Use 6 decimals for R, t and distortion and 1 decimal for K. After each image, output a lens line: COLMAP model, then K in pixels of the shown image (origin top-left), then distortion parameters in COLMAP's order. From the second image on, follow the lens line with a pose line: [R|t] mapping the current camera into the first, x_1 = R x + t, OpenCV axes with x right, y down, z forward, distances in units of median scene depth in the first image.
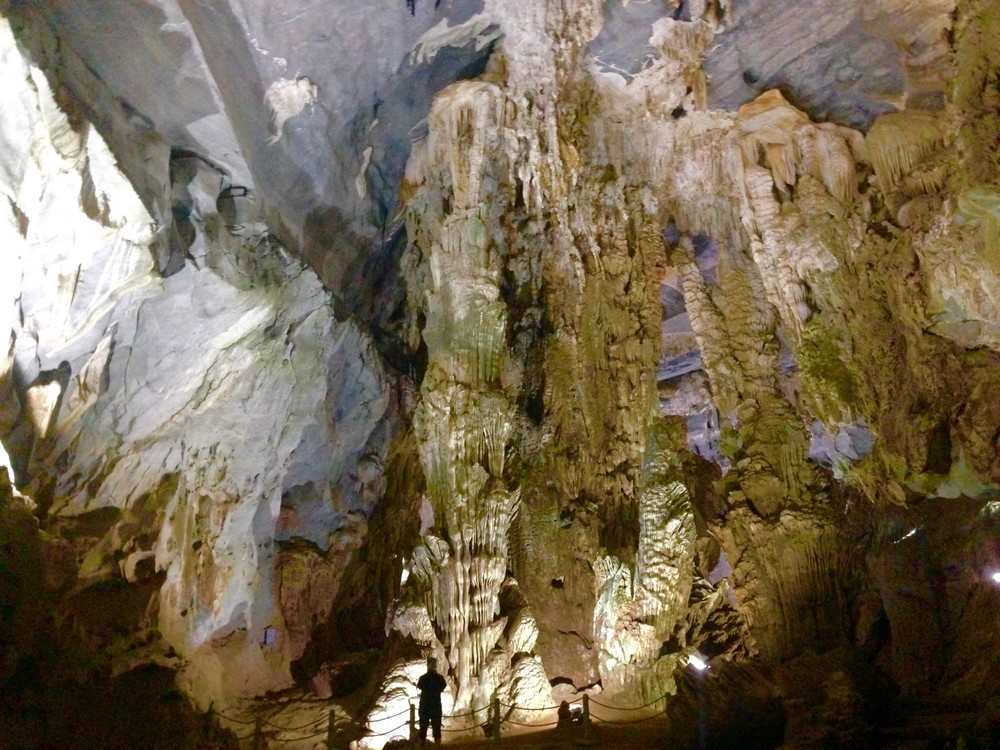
lens RADIAL K [[927.7, 0, 494.6], [0, 927.7, 374.4], [0, 0, 1]] dist [0.095725, -0.112888]
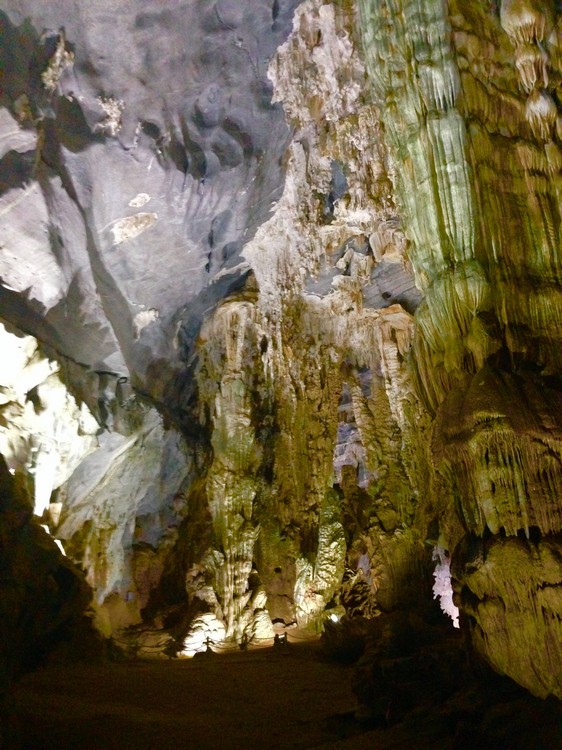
lens RADIAL K [[695.8, 0, 279.8], [0, 695.8, 378.0], [0, 0, 1]] dist [0.095725, -0.112888]
pose [[0.998843, 0.015951, 0.045358, -0.002039], [-0.016808, 0.999687, 0.018555, -0.202819], [-0.045047, -0.019296, 0.998798, -0.456780]]
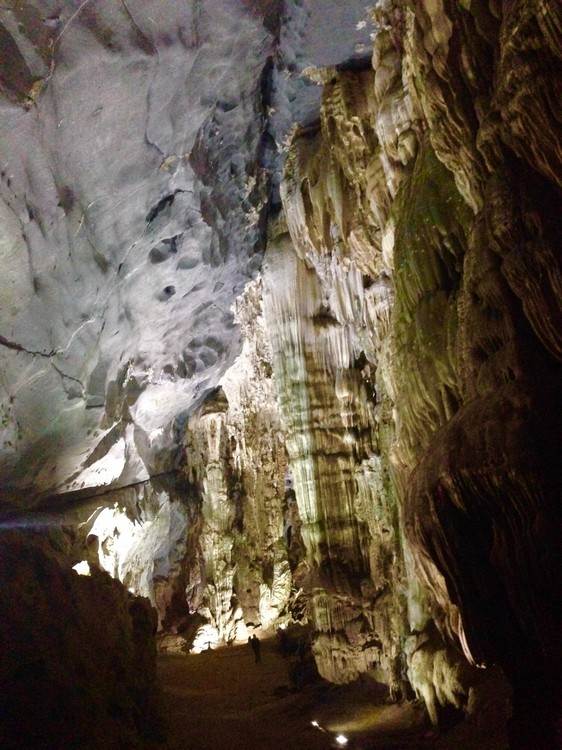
lens RADIAL K [[695.8, 0, 279.8], [0, 695.8, 378.0], [0, 0, 1]] dist [0.095725, -0.112888]
pose [[0.994848, -0.028319, 0.097340, -0.034470], [0.020844, 0.996816, 0.076969, -0.629934], [-0.099209, -0.074543, 0.992271, -1.211417]]
